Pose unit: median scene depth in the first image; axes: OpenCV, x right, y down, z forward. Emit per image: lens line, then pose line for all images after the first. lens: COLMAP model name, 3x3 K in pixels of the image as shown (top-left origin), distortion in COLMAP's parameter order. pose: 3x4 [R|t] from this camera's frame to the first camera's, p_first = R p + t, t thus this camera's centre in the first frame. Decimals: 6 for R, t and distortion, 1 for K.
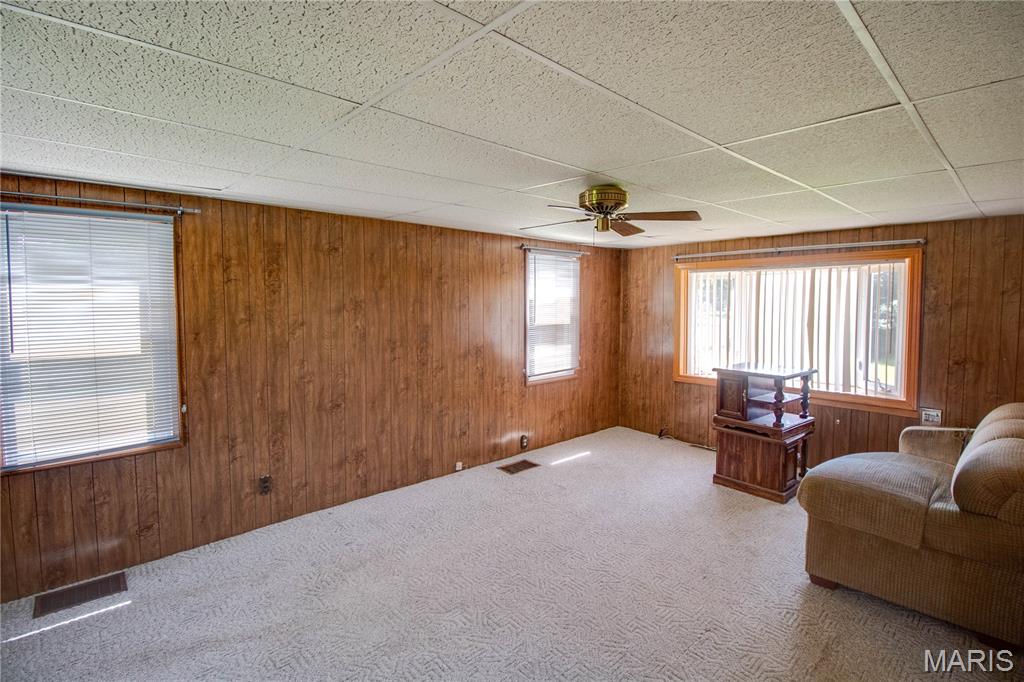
lens RADIAL K [[483.5, 0, 516.8], [0, 483.5, 319.1], [0, 0, 1]] dist [-0.002963, -0.000790]
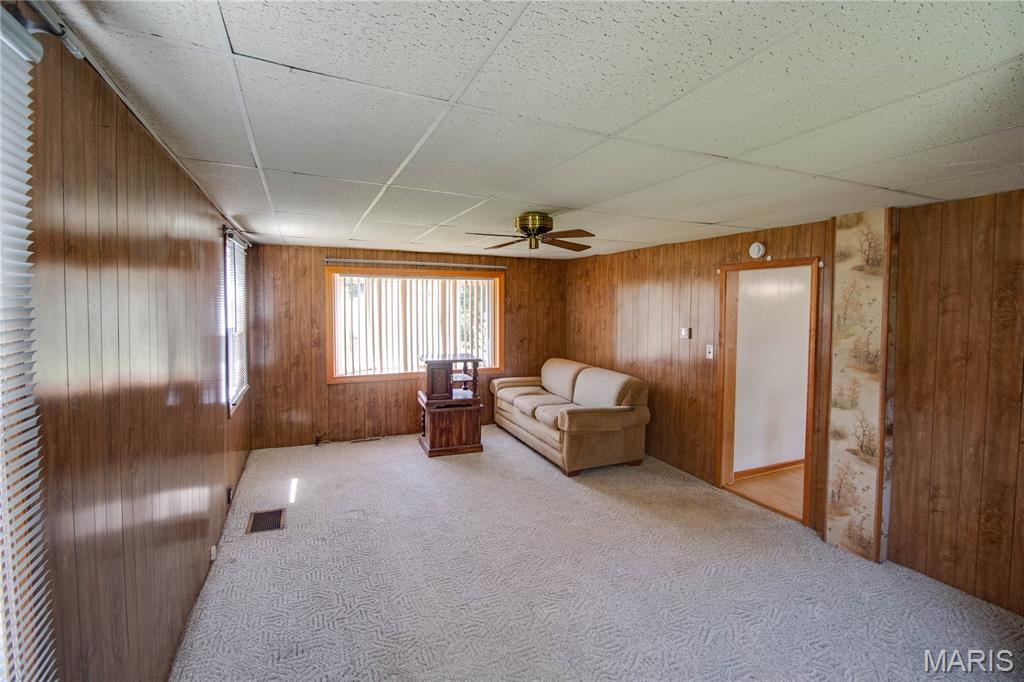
lens RADIAL K [[483.5, 0, 516.8], [0, 483.5, 319.1], [0, 0, 1]] dist [-0.002963, -0.000790]
pose [[0.315961, -0.027850, 0.948363, -0.619166], [0.028909, 0.999388, 0.019717, -0.017854], [-0.948332, 0.021187, 0.316573, 0.396251]]
